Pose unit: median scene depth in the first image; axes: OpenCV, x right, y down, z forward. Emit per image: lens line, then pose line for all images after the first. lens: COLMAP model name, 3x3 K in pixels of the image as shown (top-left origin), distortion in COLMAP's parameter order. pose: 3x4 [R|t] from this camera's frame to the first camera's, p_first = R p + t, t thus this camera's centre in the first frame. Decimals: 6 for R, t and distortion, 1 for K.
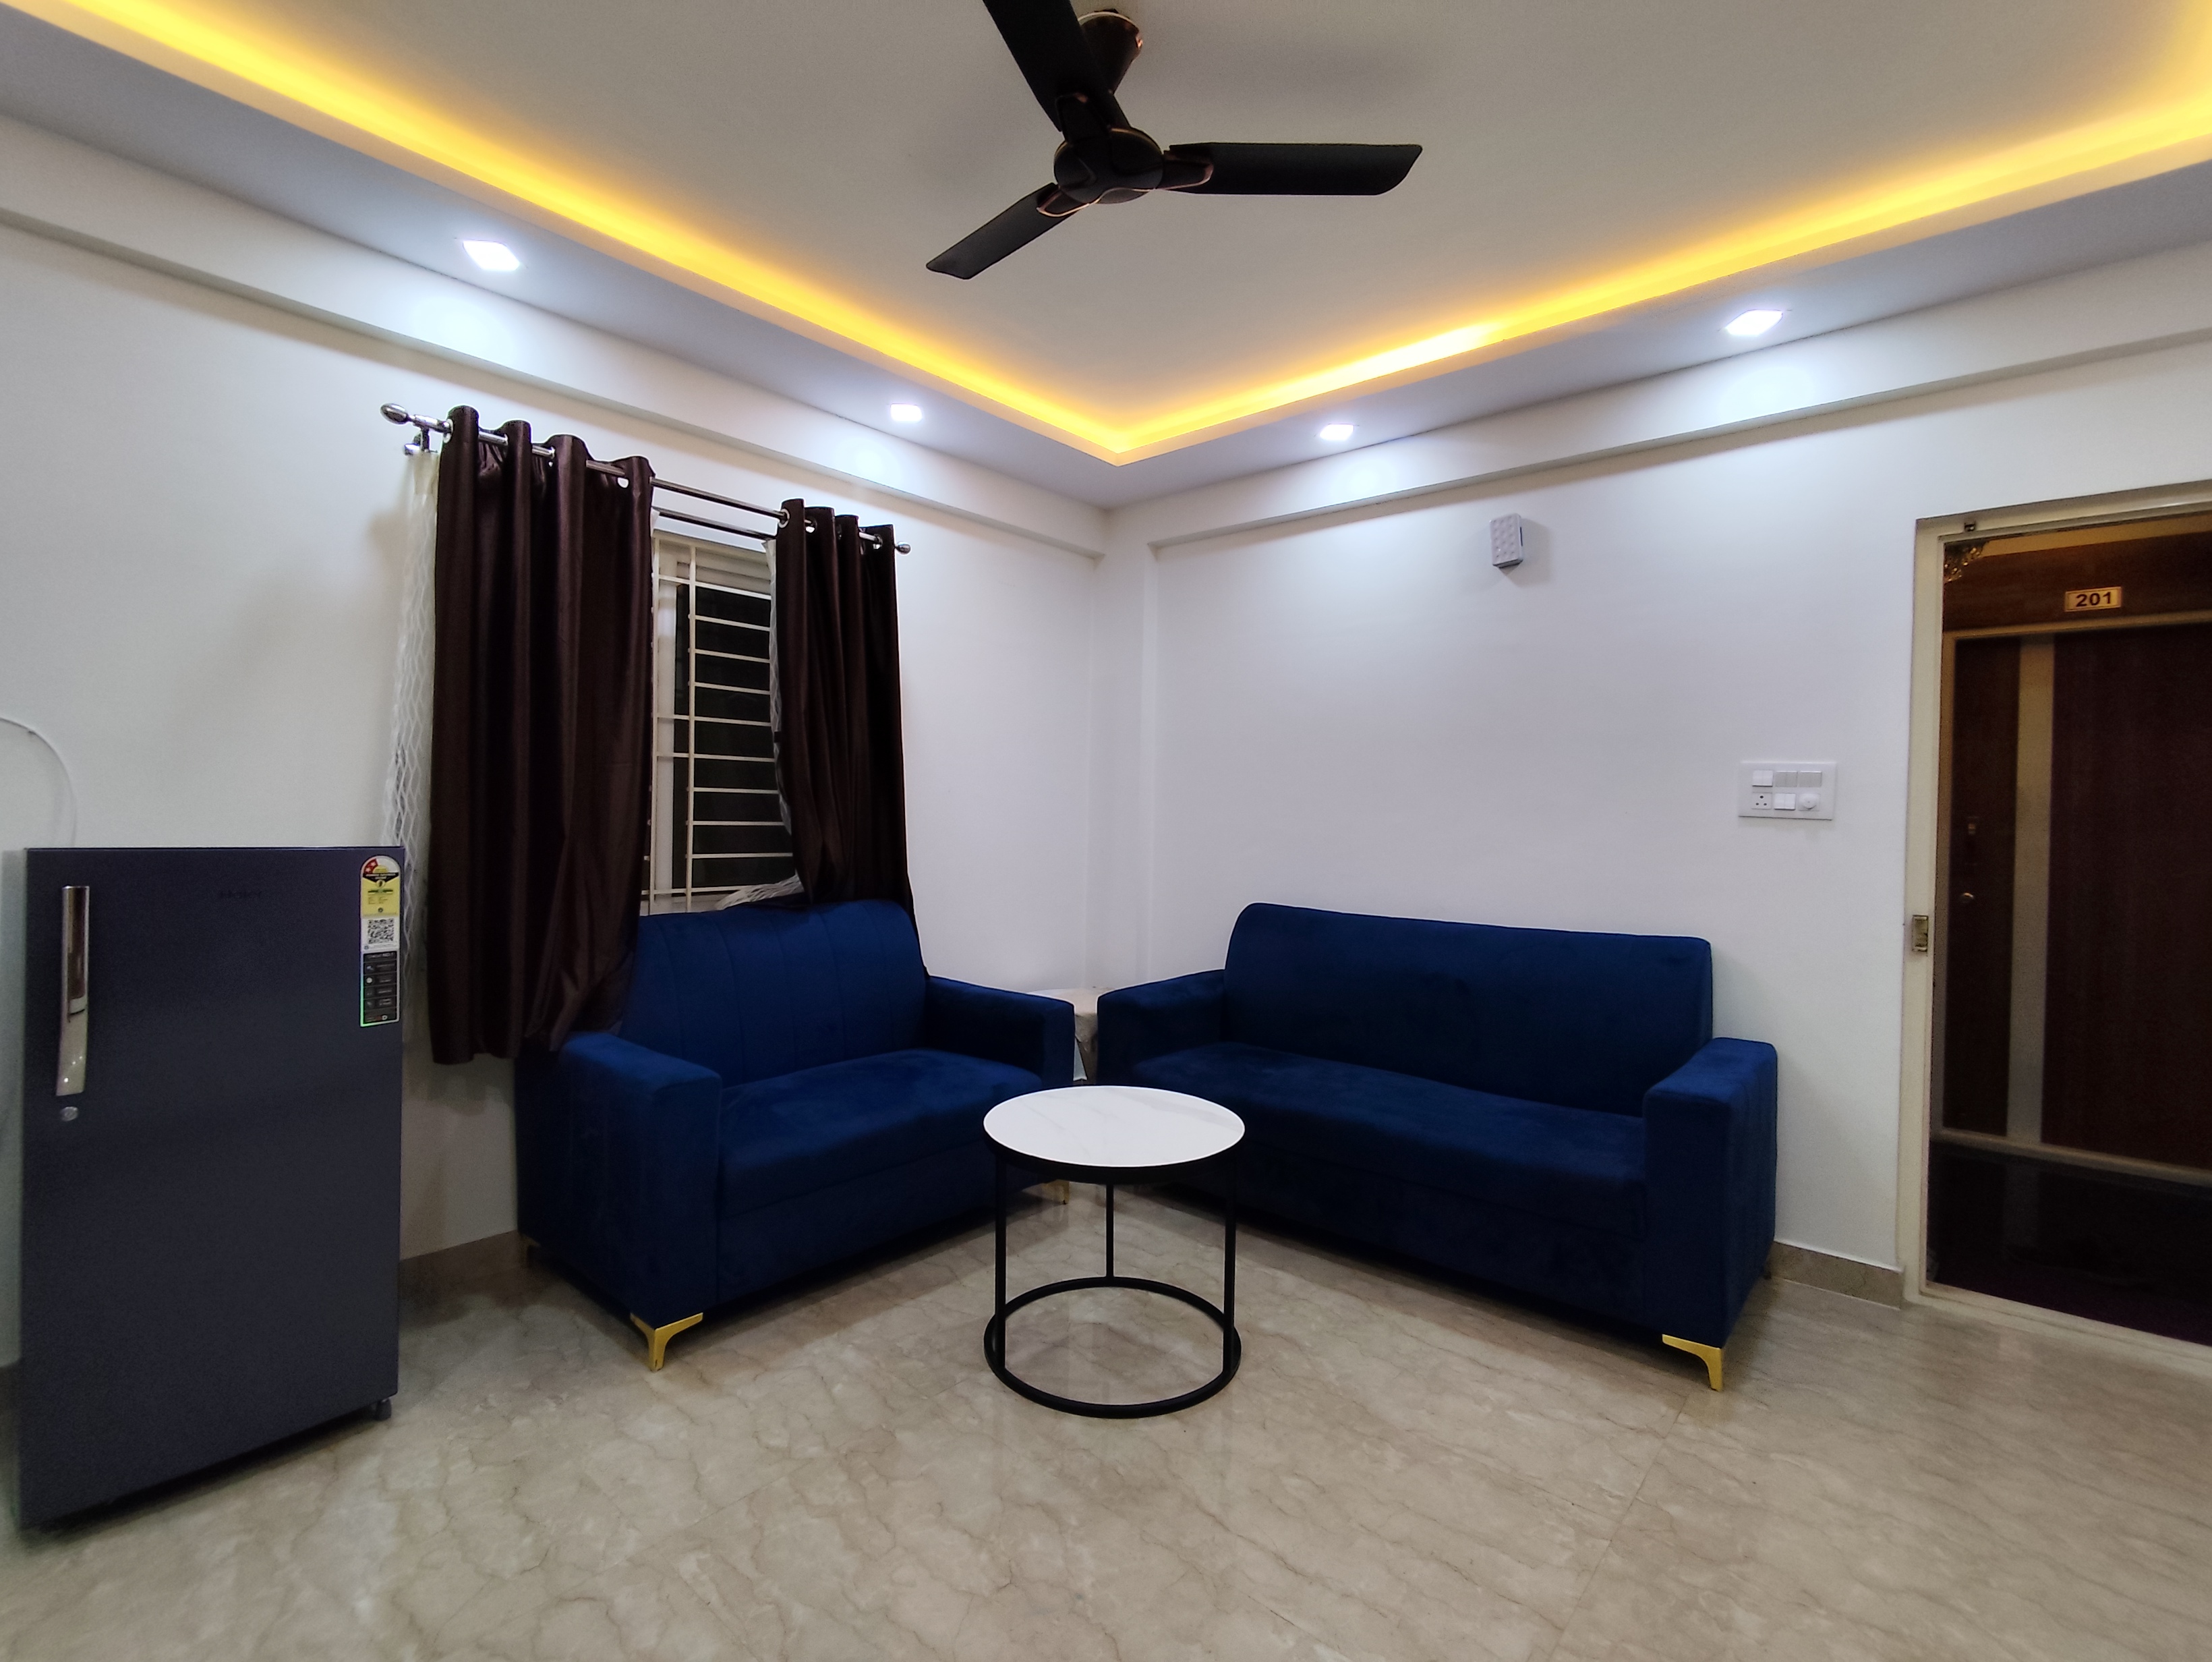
lens RADIAL K [[1012.8, 0, 1088.2], [0, 1012.8, 823.0], [0, 0, 1]] dist [-0.009519, 0.005297]
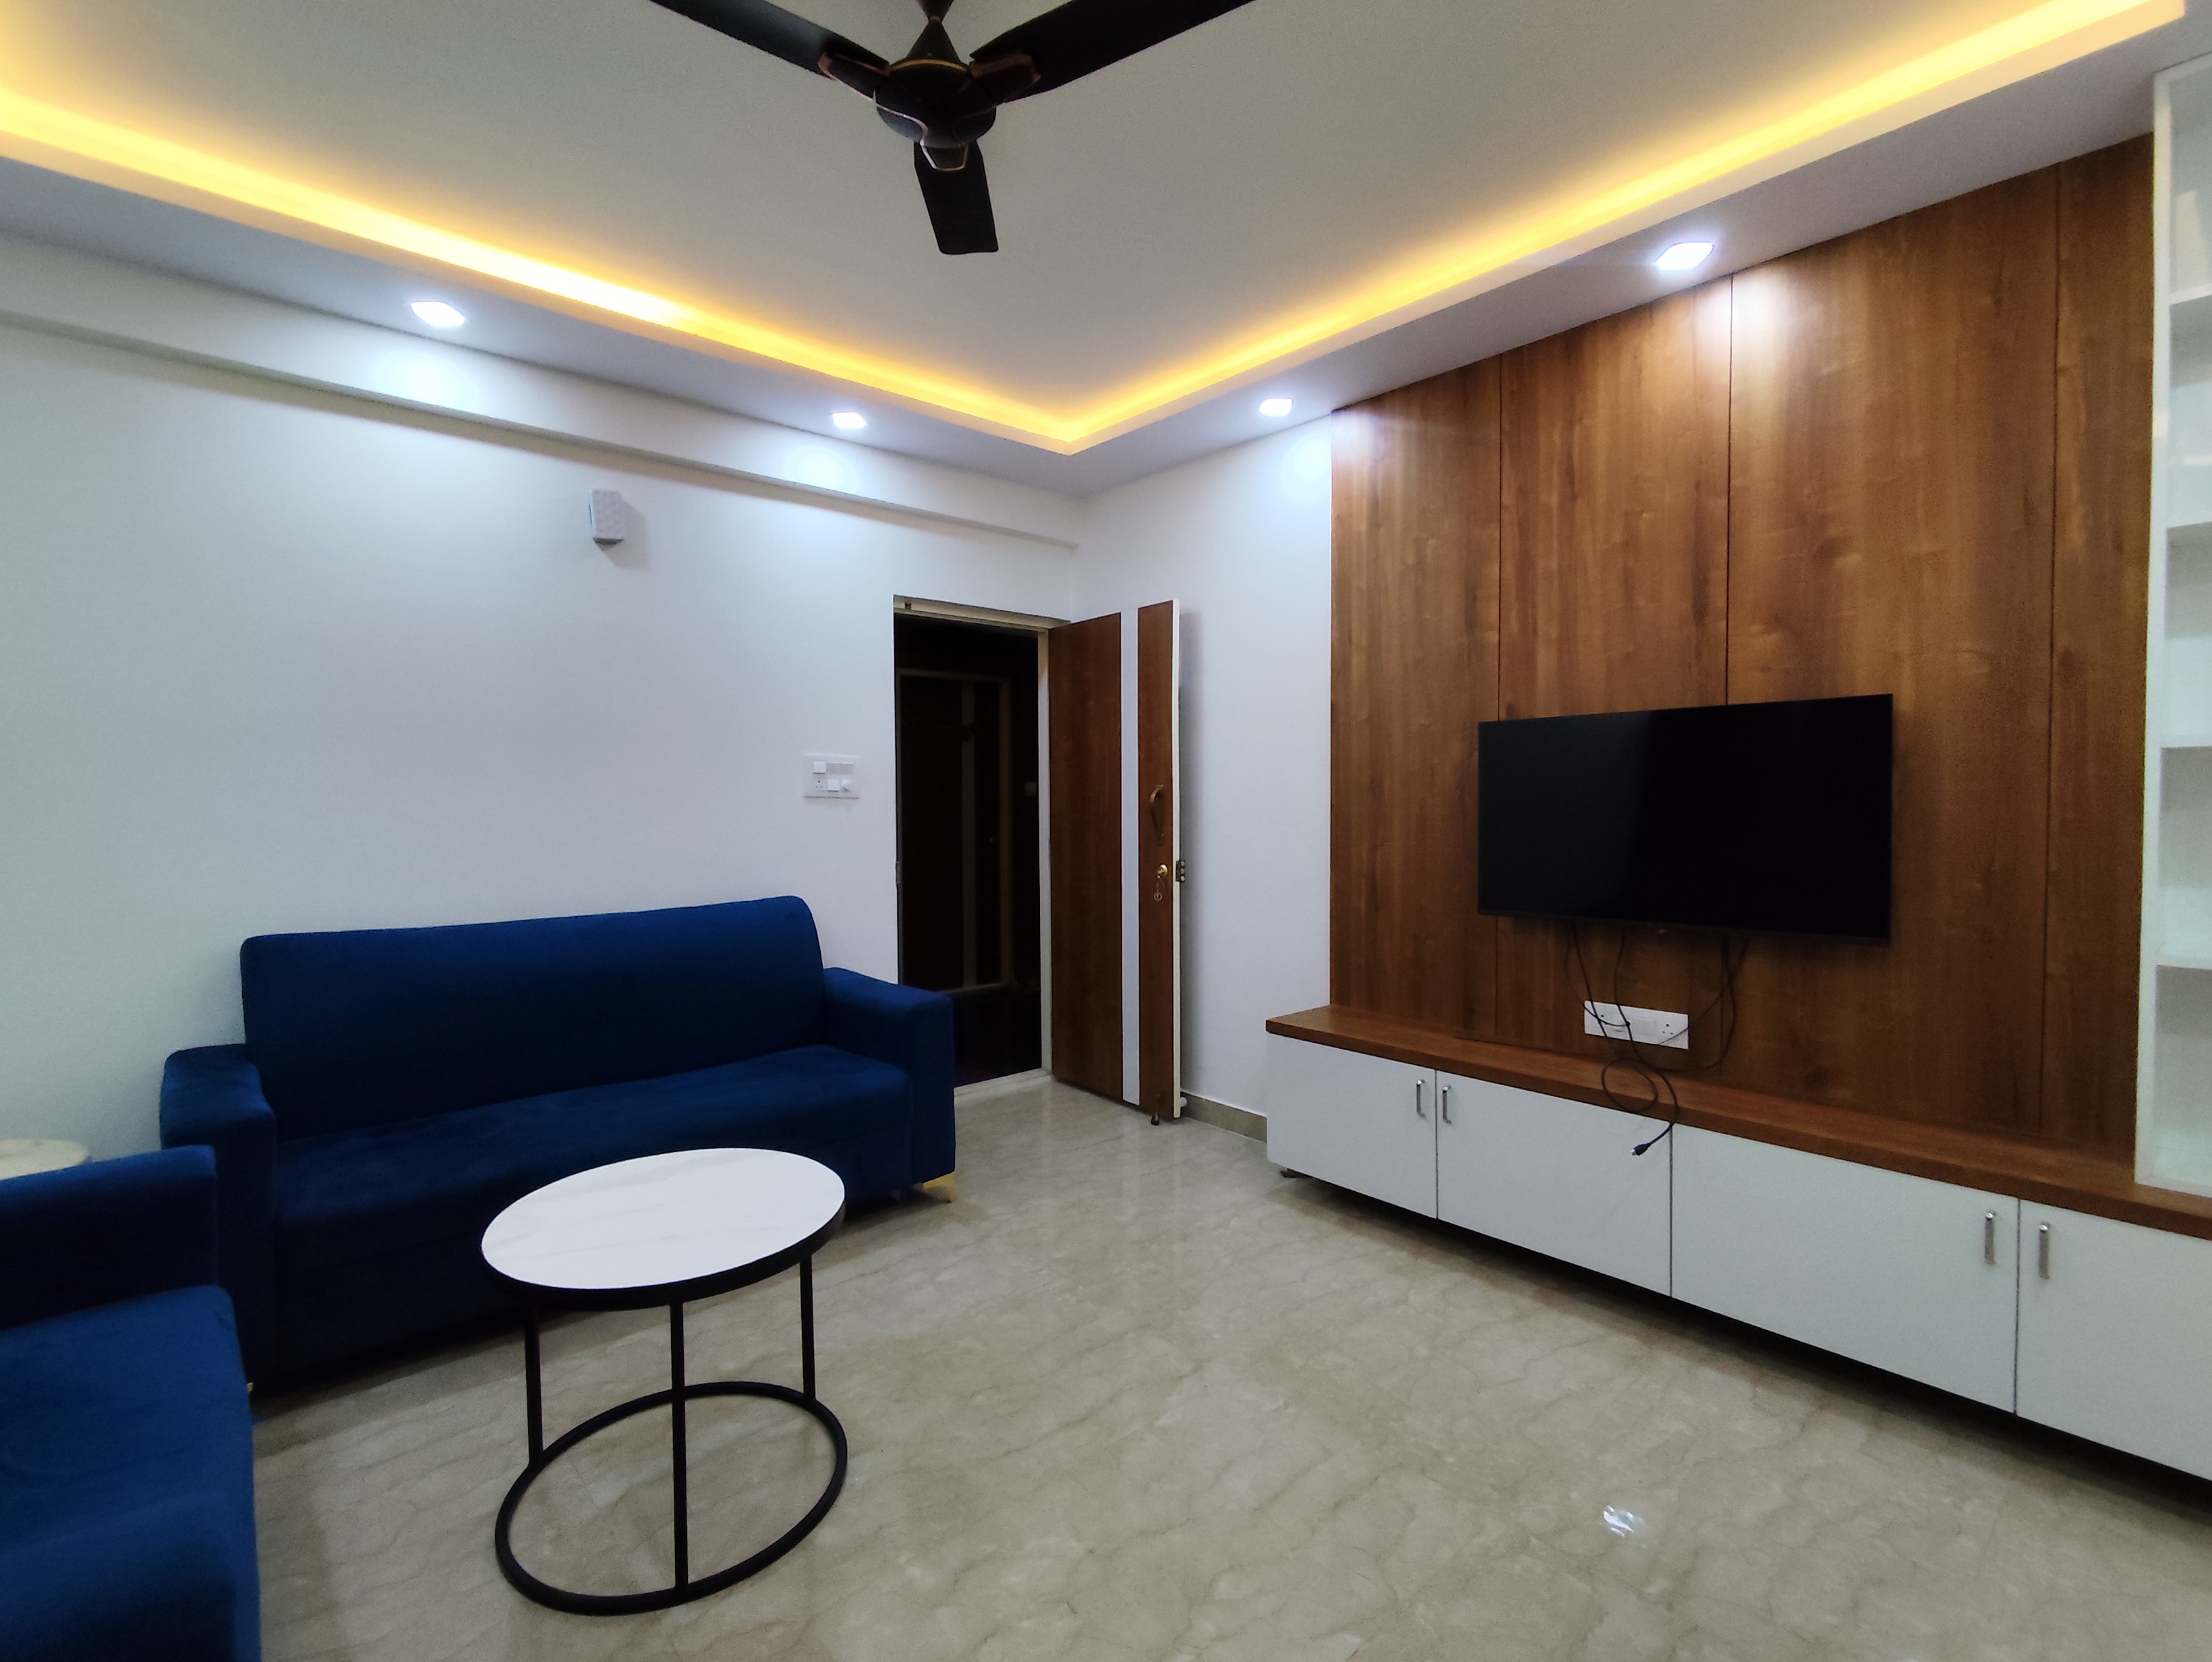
lens RADIAL K [[1012.8, 0, 1088.2], [0, 1012.8, 823.0], [0, 0, 1]] dist [-0.009519, 0.005297]
pose [[0.128146, -0.046986, 0.990642, -0.740764], [0.015004, 0.998855, 0.045435, -0.033693], [-0.991642, 0.009042, 0.128704, 0.621997]]
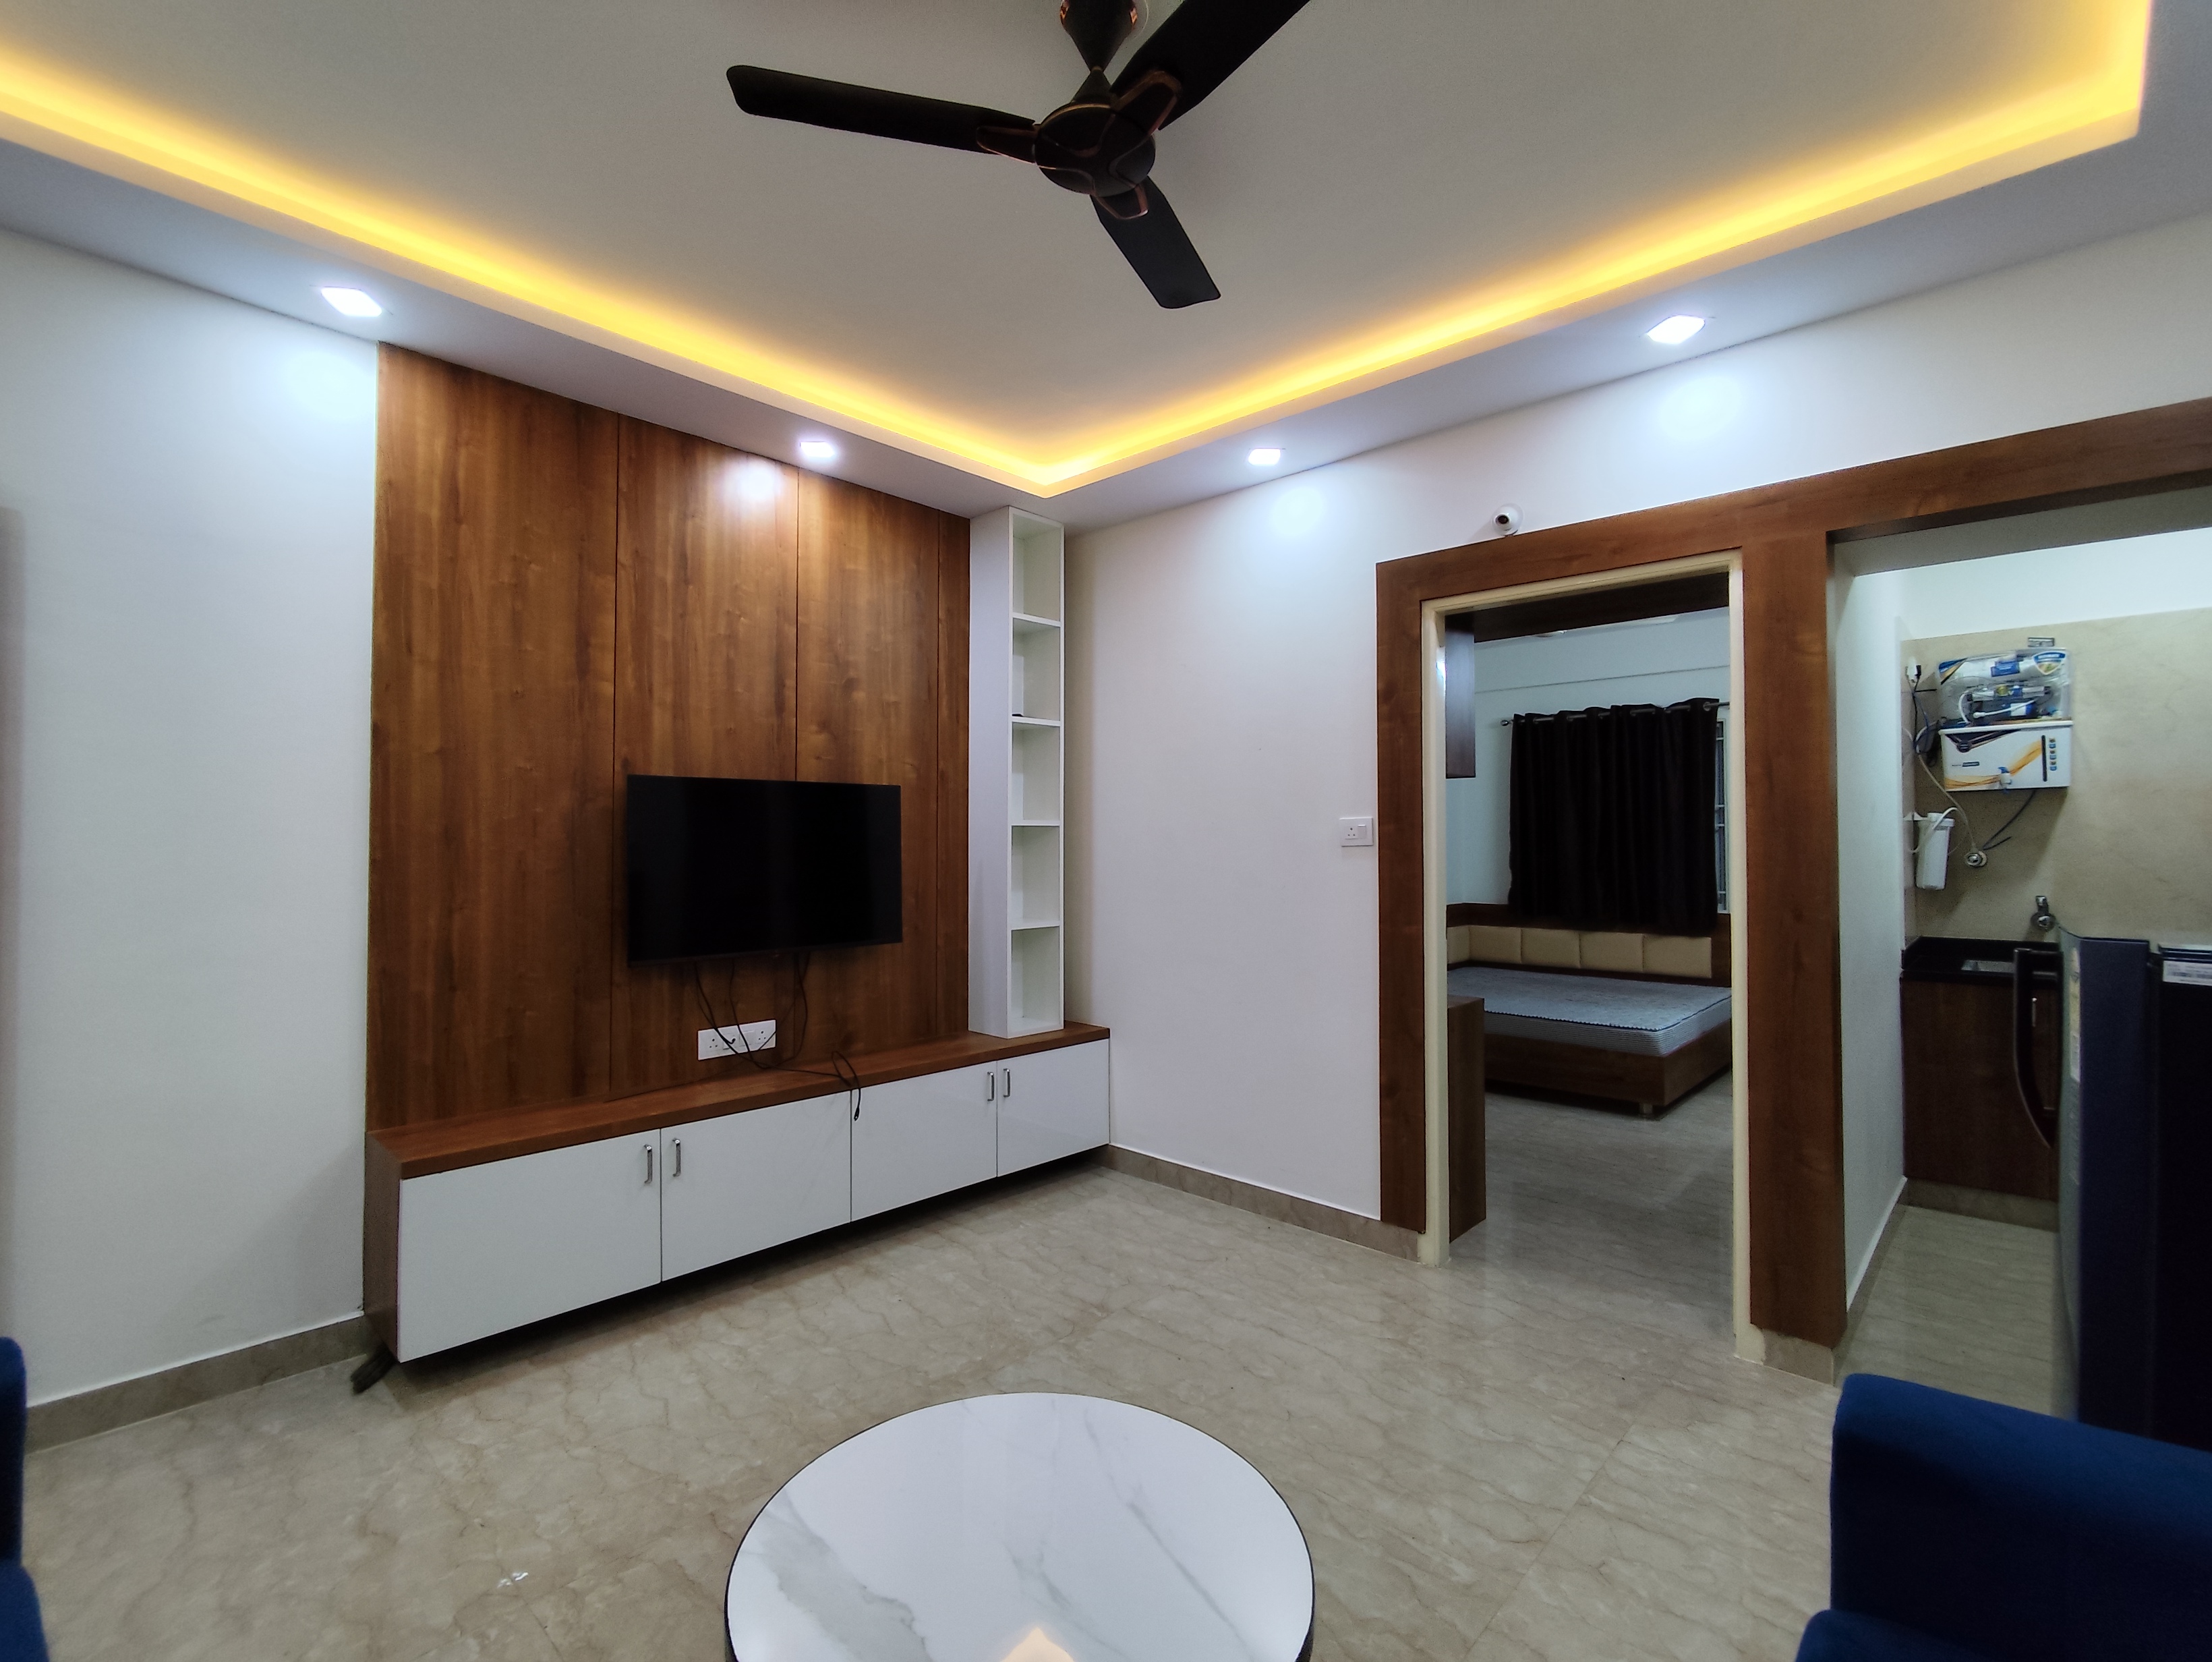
lens RADIAL K [[1012.8, 0, 1088.2], [0, 1012.8, 823.0], [0, 0, 1]] dist [-0.009519, 0.005297]
pose [[-0.999145, -0.019688, 0.036357, -0.015567], [-0.020159, 0.999717, -0.012638, -0.029665], [-0.036098, -0.013360, -0.999259, 1.566417]]
